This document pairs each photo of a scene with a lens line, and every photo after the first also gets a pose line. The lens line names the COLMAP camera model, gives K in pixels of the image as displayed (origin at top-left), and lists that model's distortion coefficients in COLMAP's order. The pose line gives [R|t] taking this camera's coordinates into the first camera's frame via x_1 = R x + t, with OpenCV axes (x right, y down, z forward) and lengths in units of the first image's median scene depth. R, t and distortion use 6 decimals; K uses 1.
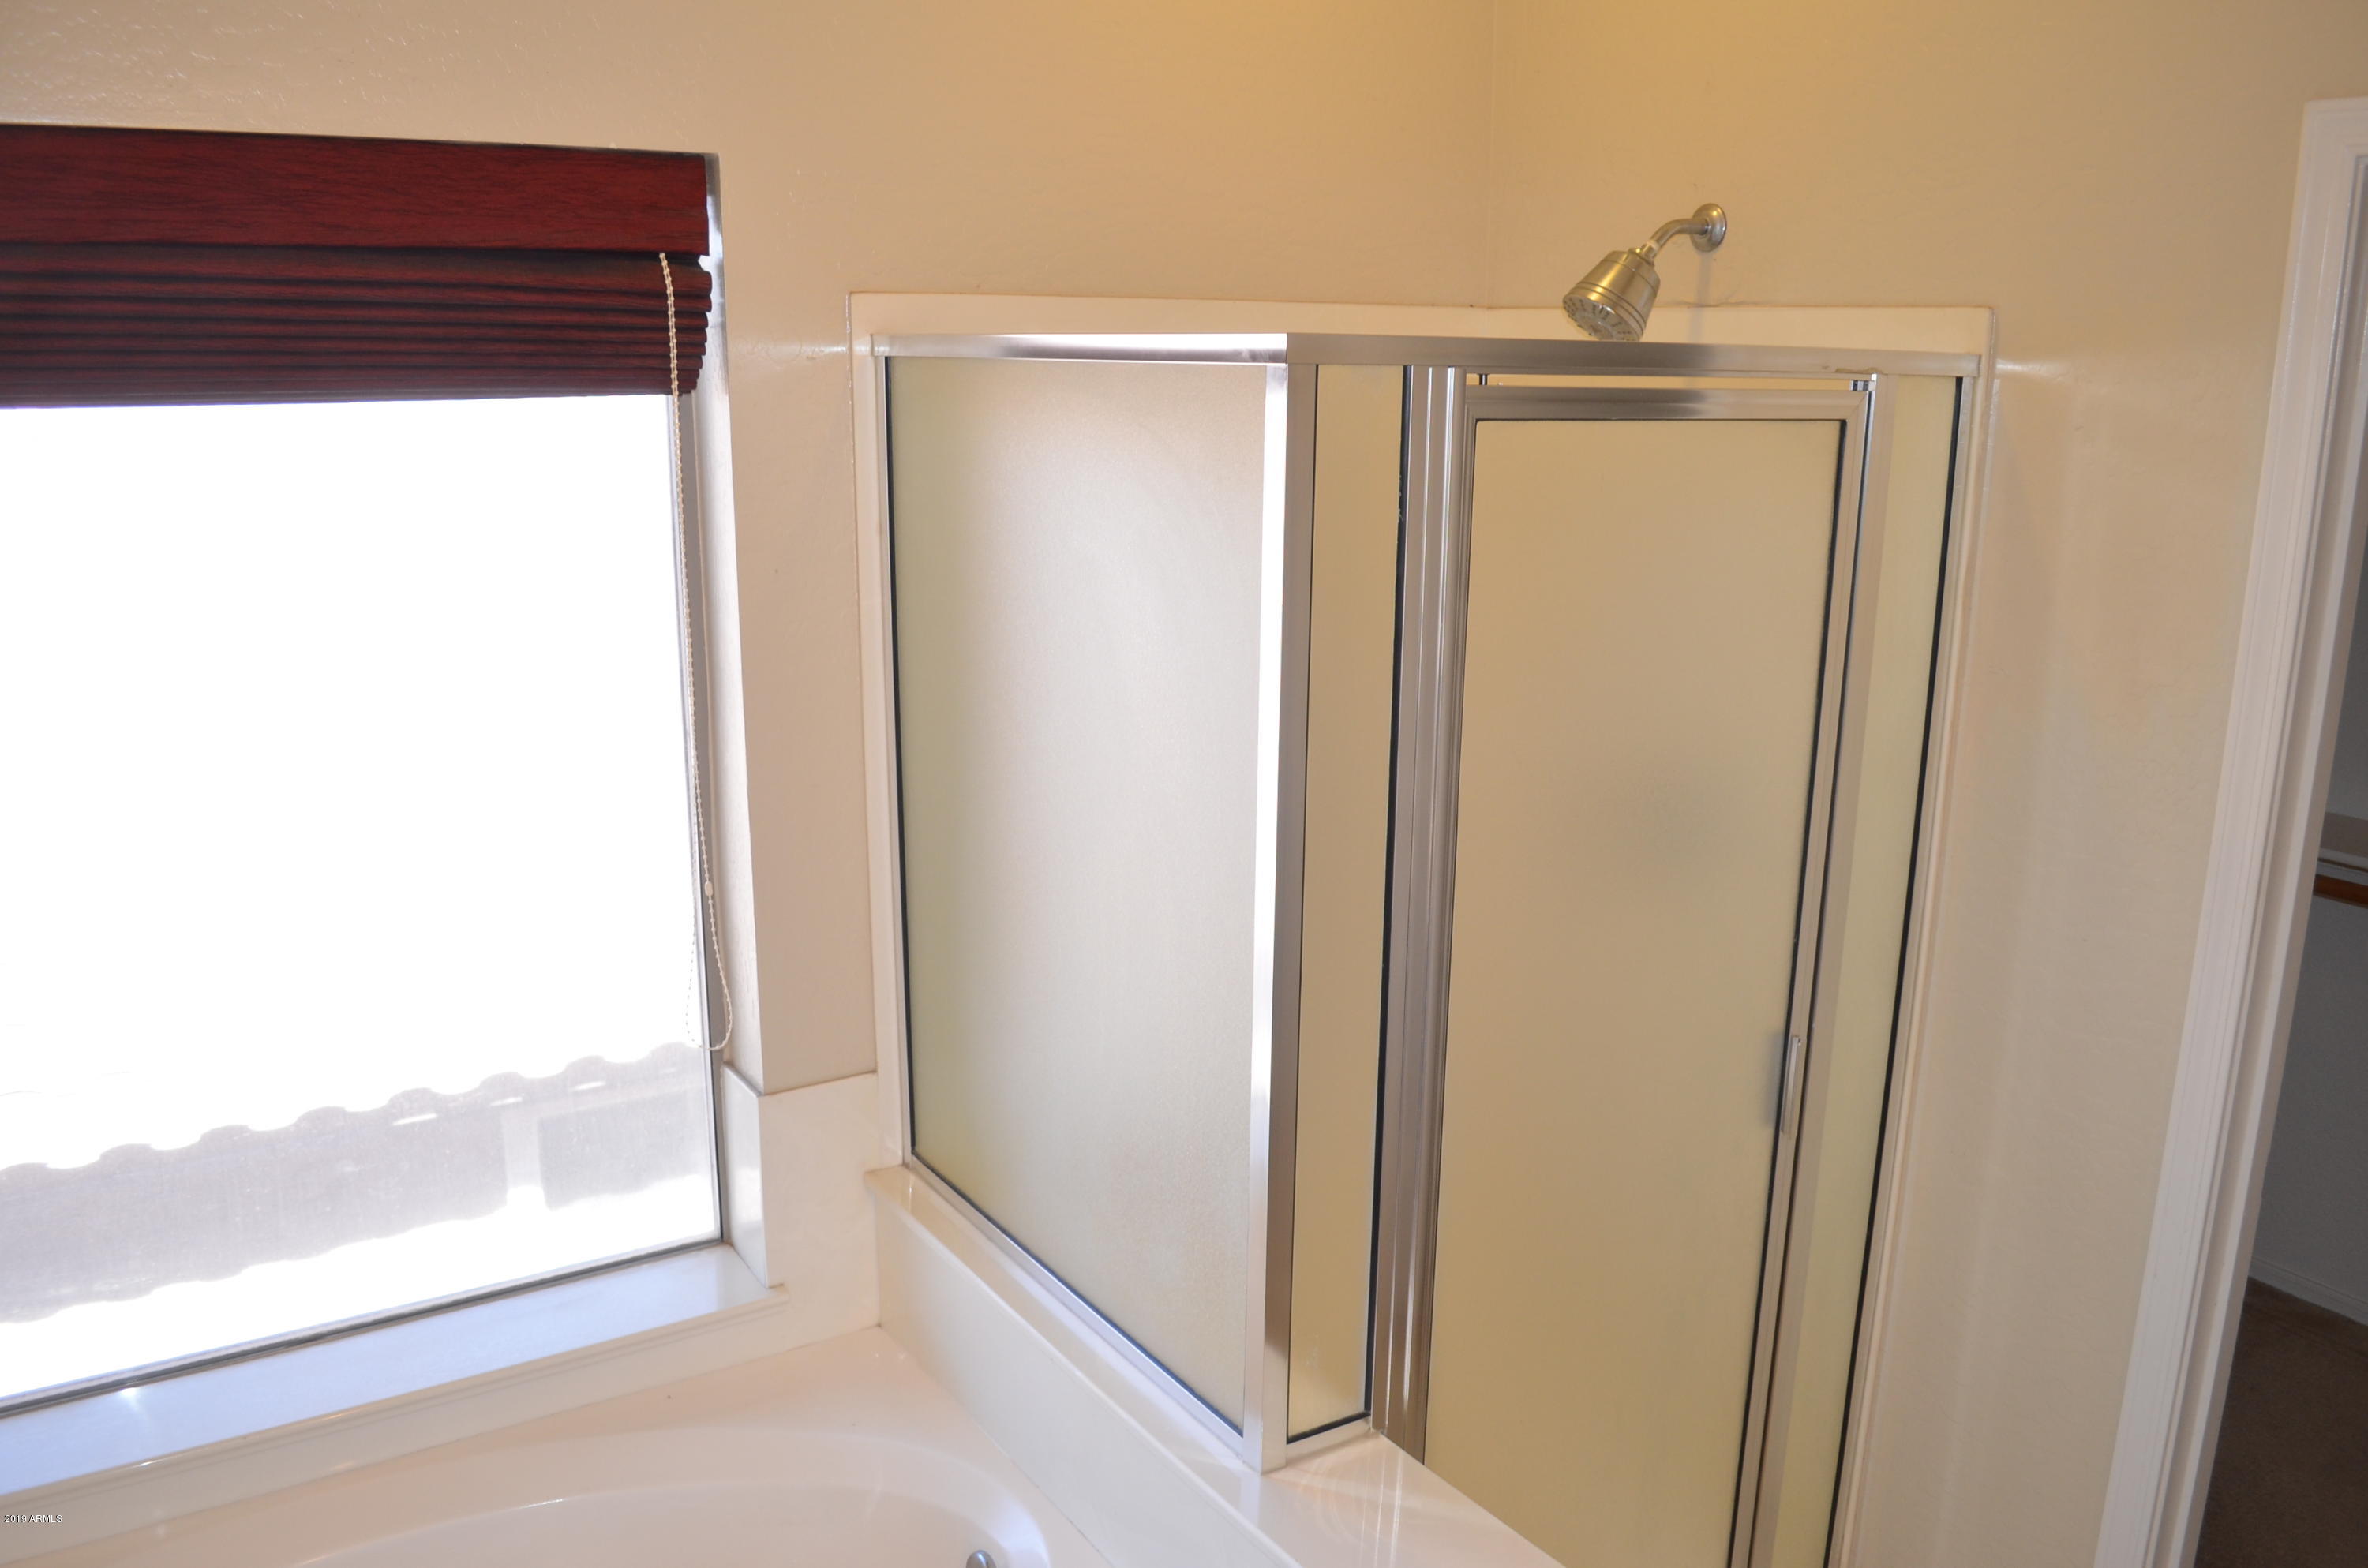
lens RADIAL K [[1838.1, 0, 1200.9], [0, 1838.1, 794.3], [0, 0, 1]] dist [-0.079960, 0.007186]
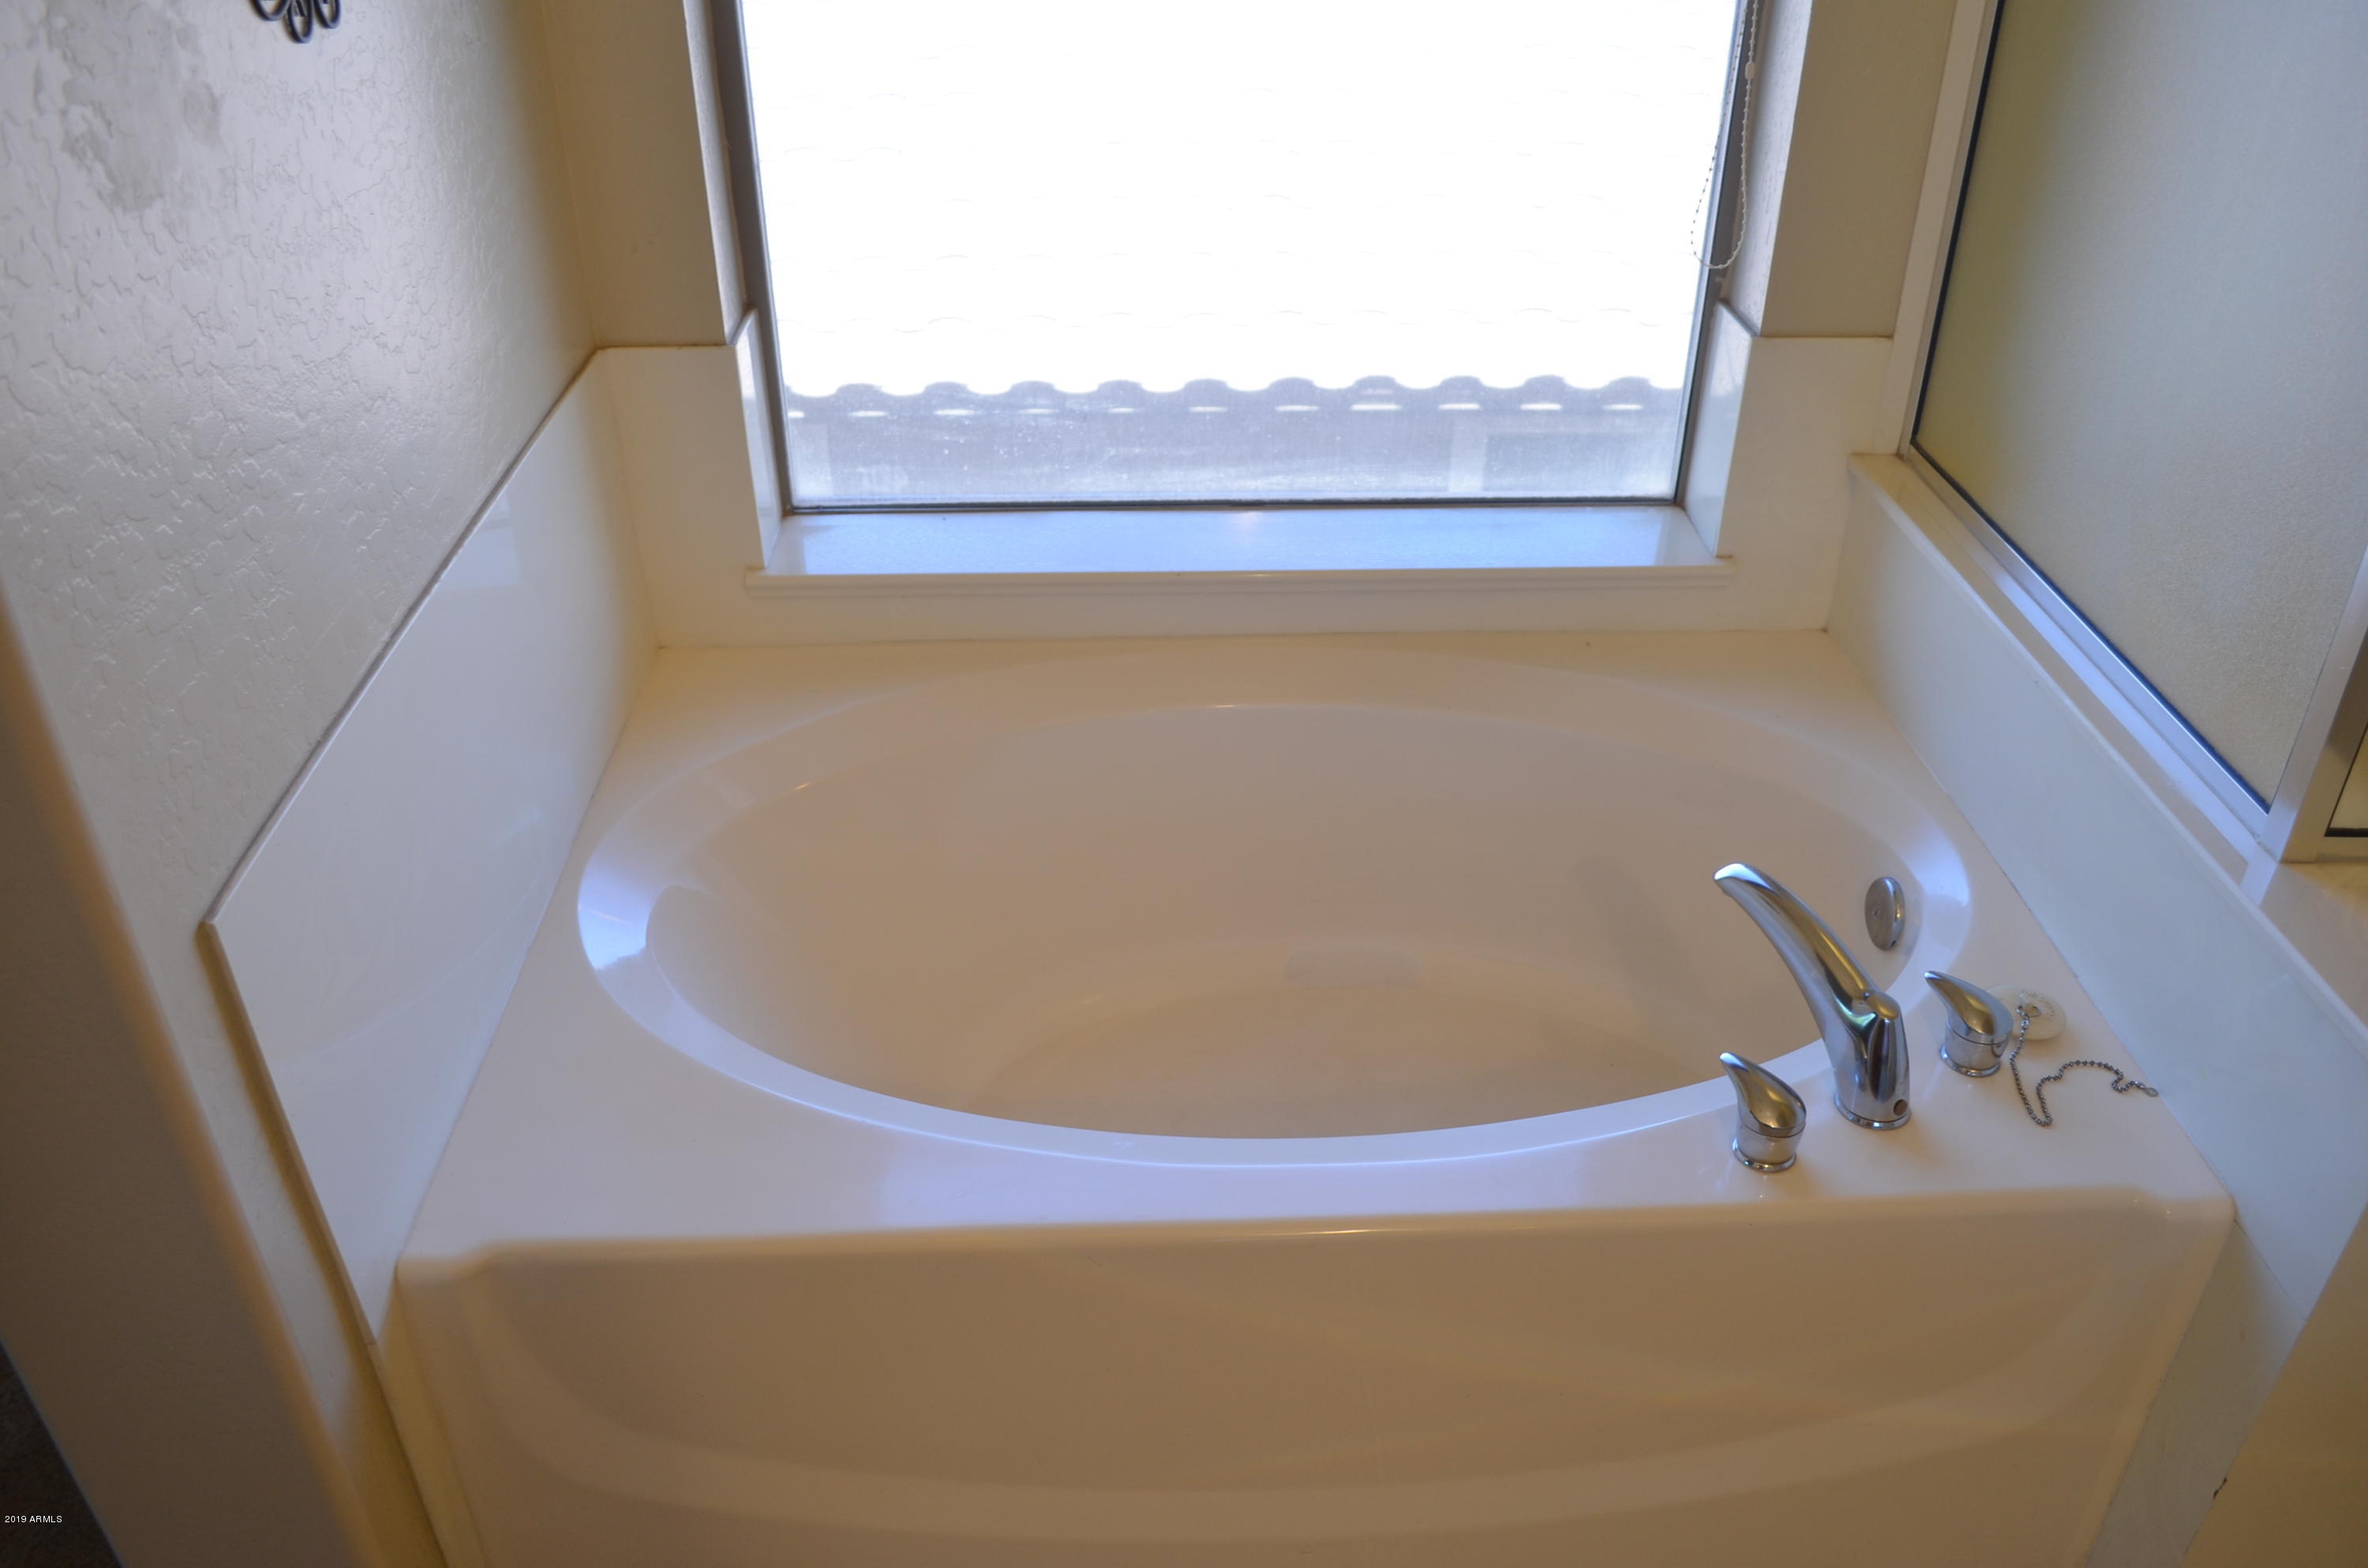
lens RADIAL K [[1838.1, 0, 1229.2], [0, 1838.1, 813.7], [0, 0, 1]] dist [-0.079960, 0.007186]
pose [[0.867505, 0.272121, -0.416396, -0.036962], [-0.120592, 0.927176, 0.354686, 0.104039], [0.482590, -0.257478, 0.837145, 0.095046]]
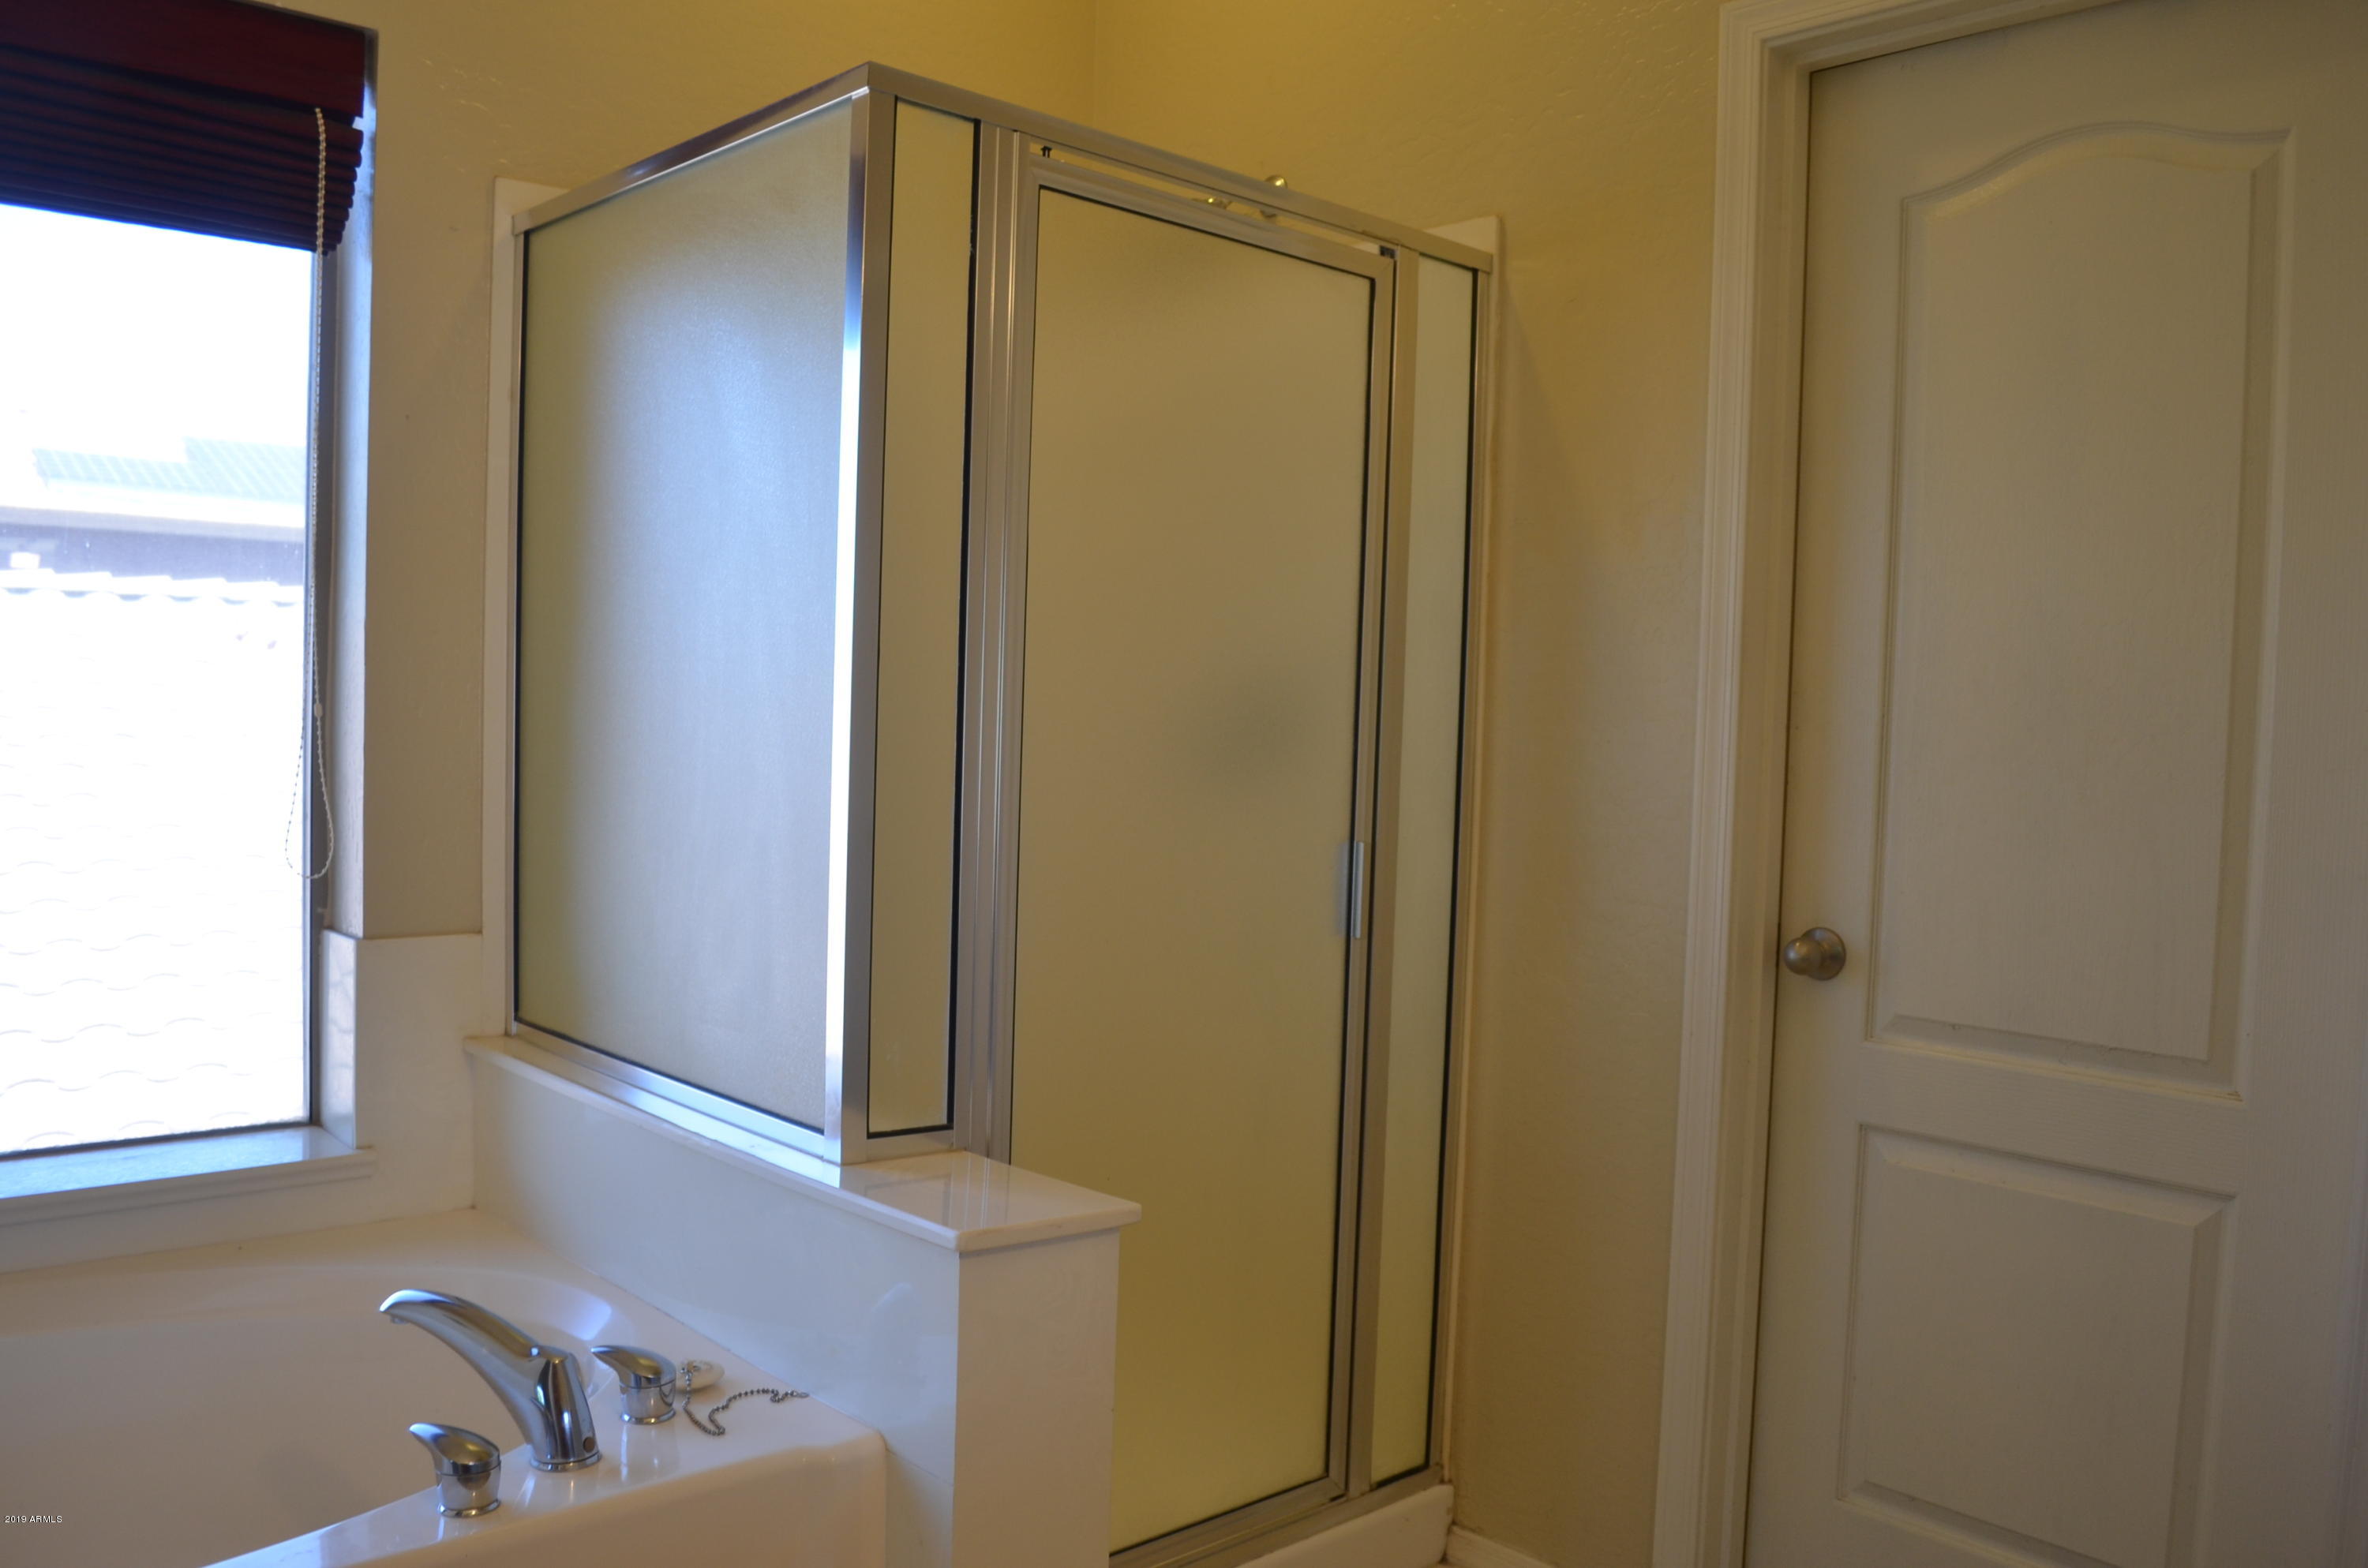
lens RADIAL K [[1838.1, 0, 1186.1], [0, 1838.1, 779.6], [0, 0, 1]] dist [-0.079960, 0.007186]
pose [[0.986300, 0.011310, 0.164573, 0.042285], [0.019594, 0.982552, -0.184955, 0.283754], [-0.163793, 0.185646, 0.968869, -0.046434]]
